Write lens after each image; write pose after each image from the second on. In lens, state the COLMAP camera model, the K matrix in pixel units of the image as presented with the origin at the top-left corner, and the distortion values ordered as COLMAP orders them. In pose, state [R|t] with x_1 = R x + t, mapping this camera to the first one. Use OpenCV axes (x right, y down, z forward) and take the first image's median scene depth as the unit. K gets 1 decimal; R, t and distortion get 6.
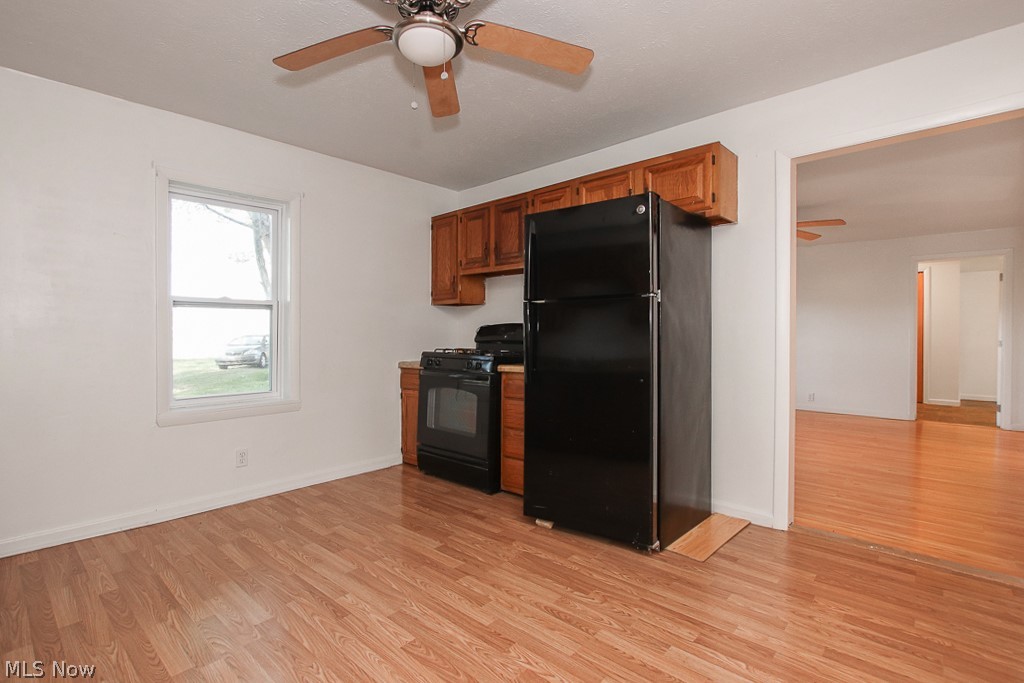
lens RADIAL K [[506.7, 0, 512.4], [0, 506.7, 336.0], [0, 0, 1]] dist [-0.003349, -0.000207]
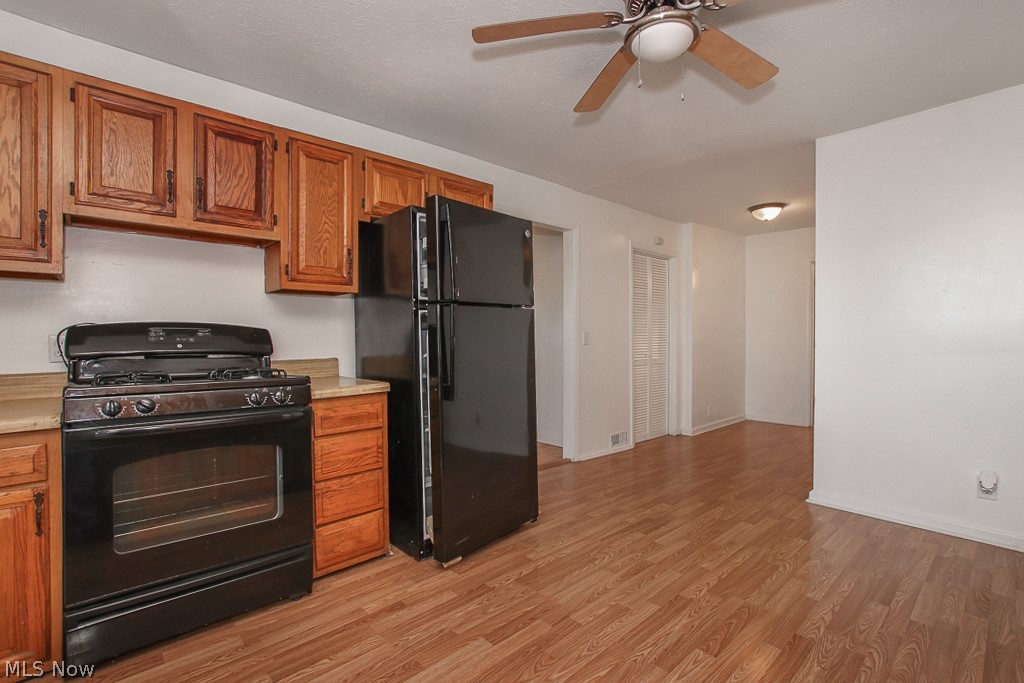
lens RADIAL K [[511.5, 0, 474.3], [0, 511.5, 340.8], [0, 0, 1]] dist [-0.018993, -0.000245]
pose [[0.064958, -0.006625, 0.997866, -0.893038], [0.005996, 0.999962, 0.006249, -0.010418], [-0.997870, 0.005578, 0.064995, 1.013637]]
